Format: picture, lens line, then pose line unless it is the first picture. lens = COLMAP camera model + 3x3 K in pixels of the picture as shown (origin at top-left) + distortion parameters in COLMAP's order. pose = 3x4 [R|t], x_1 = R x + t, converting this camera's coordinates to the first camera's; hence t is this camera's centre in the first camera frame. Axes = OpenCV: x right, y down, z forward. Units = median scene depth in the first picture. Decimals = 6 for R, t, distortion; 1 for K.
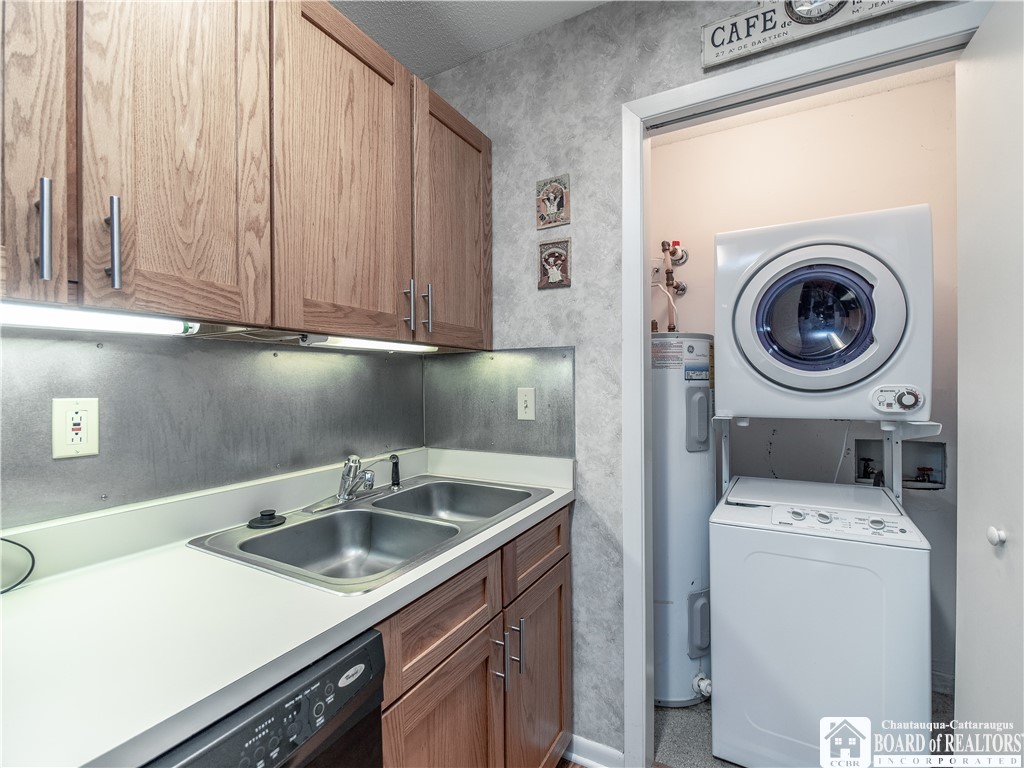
lens RADIAL K [[466.8, 0, 512.4], [0, 466.8, 385.3], [0, 0, 1]] dist [0.003342, -0.006830]
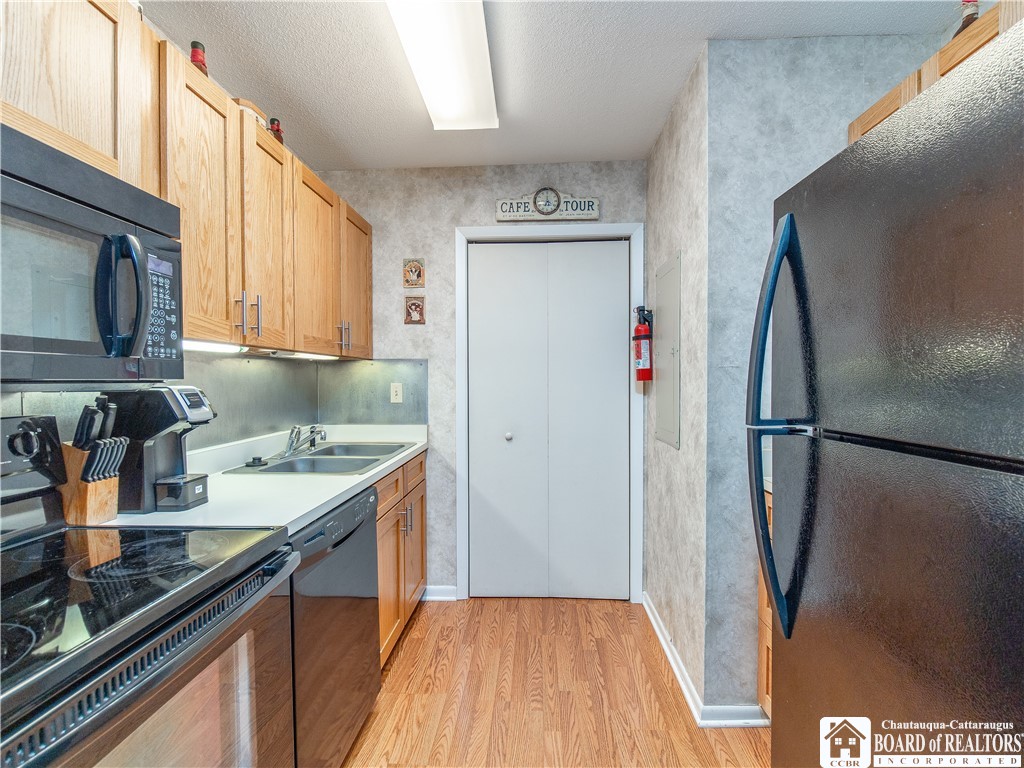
lens RADIAL K [[466.8, 0, 517.6], [0, 466.8, 387.1], [0, 0, 1]] dist [0.003342, -0.006830]
pose [[0.896087, -0.004766, 0.443852, -0.334434], [0.001316, 0.999966, 0.008081, 0.006483], [-0.443876, -0.006657, 0.896064, -0.691323]]
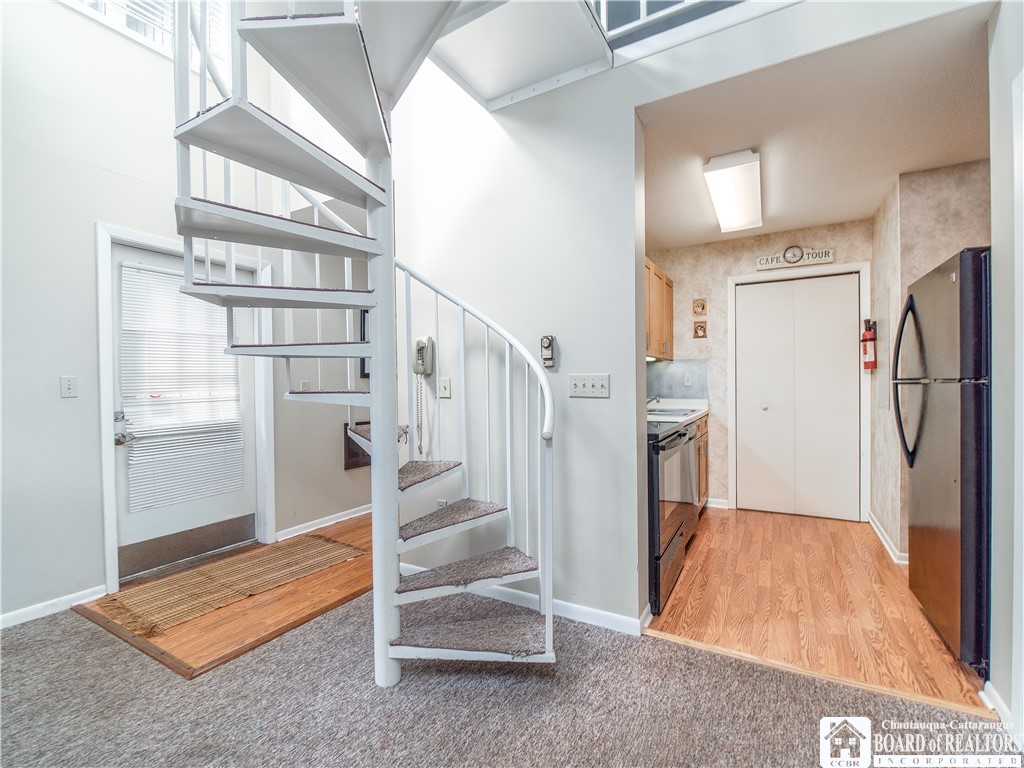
lens RADIAL K [[466.8, 0, 512.0], [0, 466.8, 387.3], [0, 0, 1]] dist [0.003342, -0.006830]
pose [[0.999903, -0.004371, -0.013190, -1.017604], [0.004392, 0.999989, 0.001528, 0.077727], [0.013183, -0.001586, 0.999912, -1.834895]]
